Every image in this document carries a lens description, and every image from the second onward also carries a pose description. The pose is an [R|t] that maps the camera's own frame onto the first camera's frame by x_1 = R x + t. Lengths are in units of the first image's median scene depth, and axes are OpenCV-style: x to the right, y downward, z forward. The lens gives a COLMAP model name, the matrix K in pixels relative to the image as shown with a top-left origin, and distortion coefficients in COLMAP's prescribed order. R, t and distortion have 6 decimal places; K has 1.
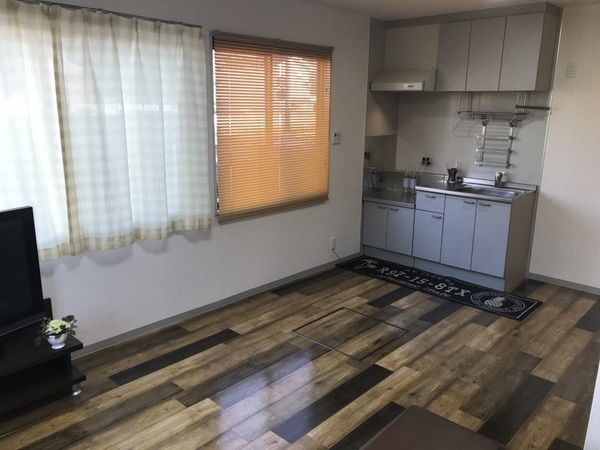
lens RADIAL K [[493.8, 0, 298.6], [0, 493.8, 226.6], [0, 0, 1]] dist [0.054602, -0.055357]
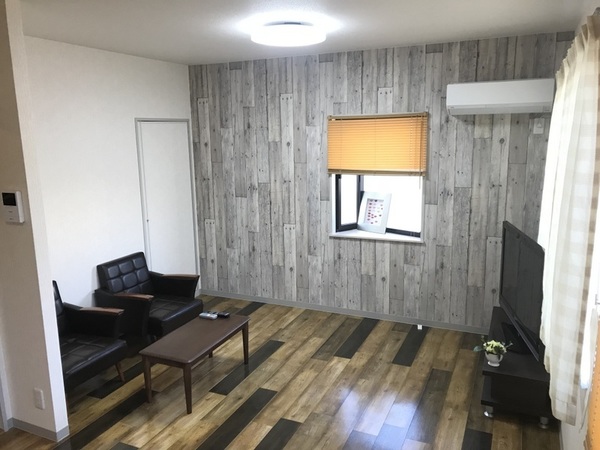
lens RADIAL K [[493.8, 0, 296.4], [0, 493.8, 225.1], [0, 0, 1]] dist [0.054602, -0.055357]
pose [[-0.948938, 0.062950, -0.309119, 0.170767], [-0.069686, 0.913852, 0.400023, -0.291378], [0.307670, 0.401138, -0.862802, 1.051343]]
